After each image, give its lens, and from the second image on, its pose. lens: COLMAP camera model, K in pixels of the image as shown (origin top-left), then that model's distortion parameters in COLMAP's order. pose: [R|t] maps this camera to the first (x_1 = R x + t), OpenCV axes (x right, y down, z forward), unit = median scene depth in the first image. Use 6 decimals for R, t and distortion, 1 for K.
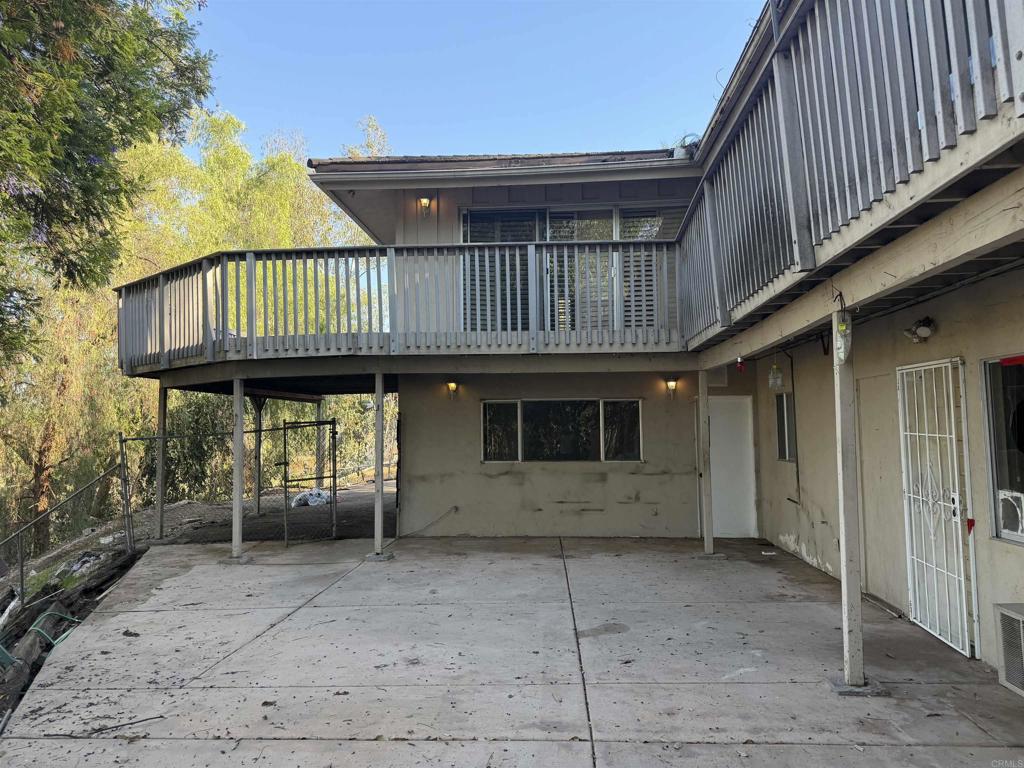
lens RADIAL K [[721.7, 0, 505.7], [0, 721.7, 379.2], [0, 0, 1]] dist [0.078501, -0.086914]
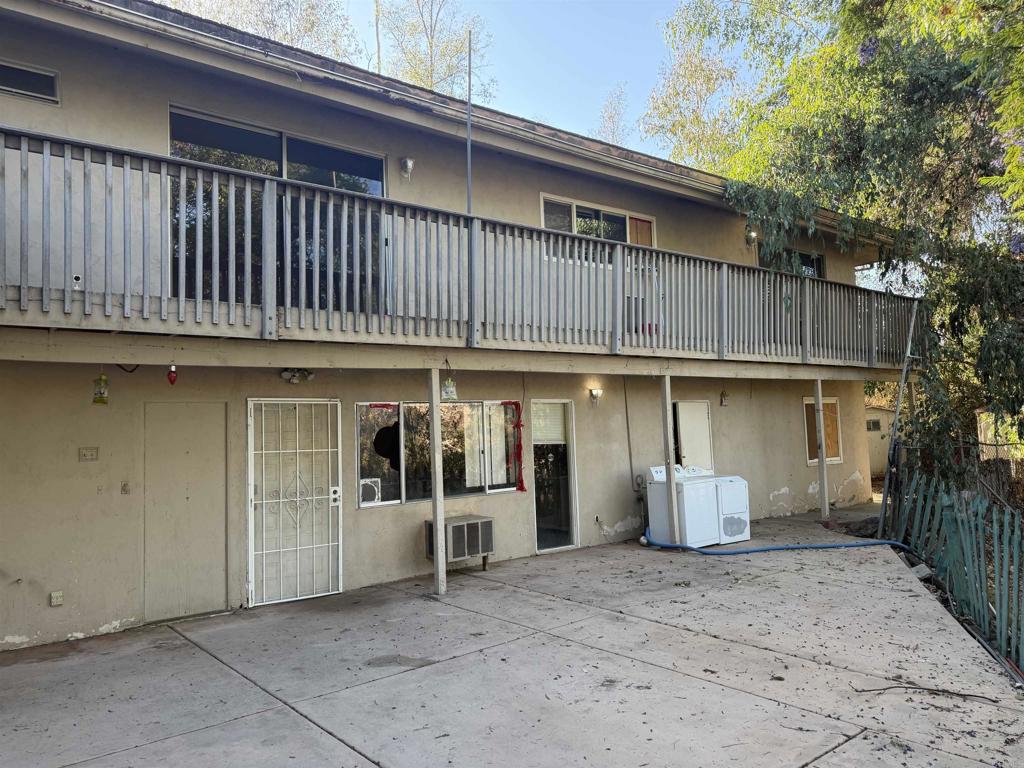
lens RADIAL K [[721.7, 0, 505.7], [0, 721.7, 379.2], [0, 0, 1]] dist [0.078501, -0.086914]
pose [[-0.678447, 0.096947, 0.728224, -0.800284], [-0.002803, 0.990906, -0.134529, 0.139240], [-0.734644, -0.093312, -0.672005, 1.873993]]
